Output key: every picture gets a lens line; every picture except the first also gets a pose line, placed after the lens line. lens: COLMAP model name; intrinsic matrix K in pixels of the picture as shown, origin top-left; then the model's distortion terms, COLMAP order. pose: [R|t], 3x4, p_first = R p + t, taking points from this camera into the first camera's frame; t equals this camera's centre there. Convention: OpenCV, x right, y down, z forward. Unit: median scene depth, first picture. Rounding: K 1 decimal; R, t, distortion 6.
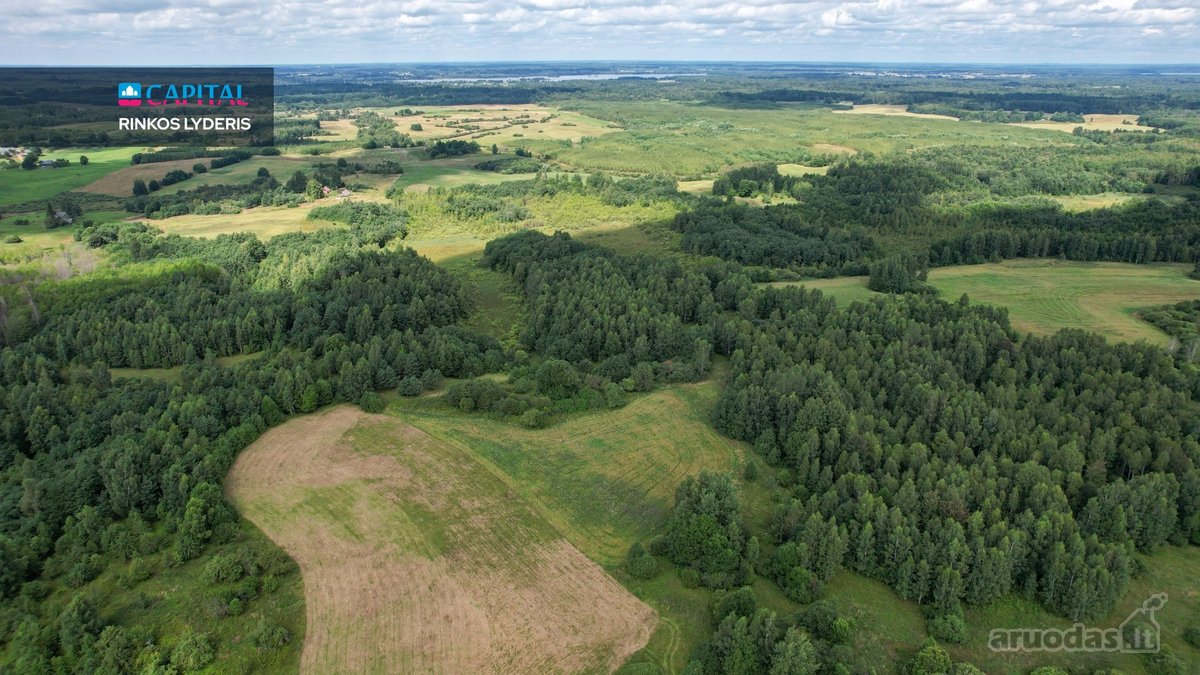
lens RADIAL K [[764.1, 0, 611.6], [0, 764.1, 339.4], [0, 0, 1]] dist [-0.084993, 0.080150]
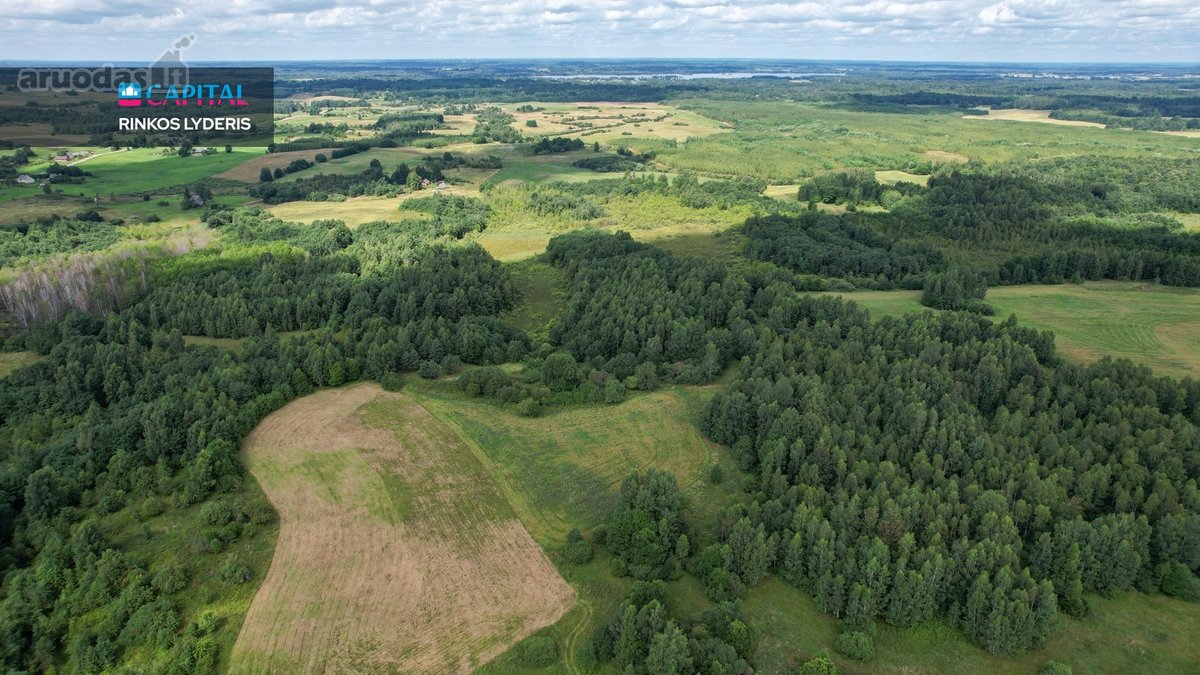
lens RADIAL K [[762.3, 0, 613.5], [0, 762.3, 339.1], [0, 0, 1]] dist [-0.080816, 0.073523]
pose [[0.985137, 0.063727, -0.159510, 0.080427], [-0.063137, 0.997966, 0.008772, -0.003722], [0.159744, 0.001429, 0.987157, -0.014096]]
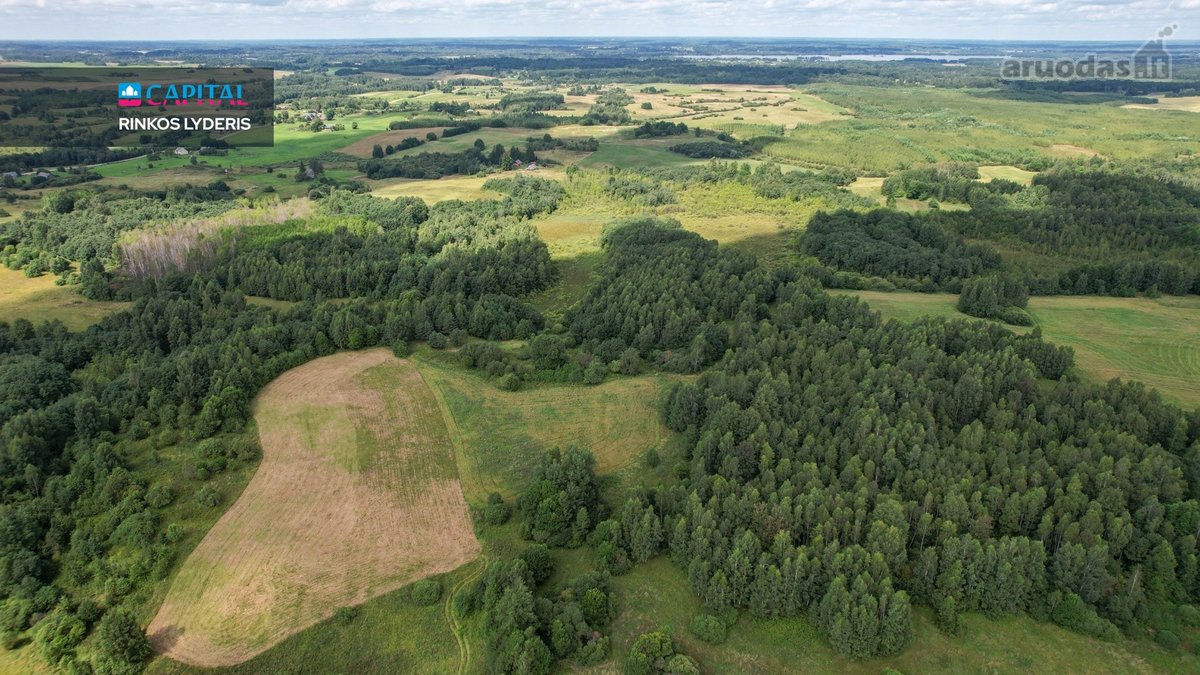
lens RADIAL K [[762.3, 0, 613.5], [0, 762.3, 339.1], [0, 0, 1]] dist [-0.080816, 0.073523]
pose [[0.935007, 0.135766, -0.327611, 0.188243], [-0.125891, 0.990718, 0.051269, -0.017827], [0.331531, -0.006694, 0.943421, -0.017183]]
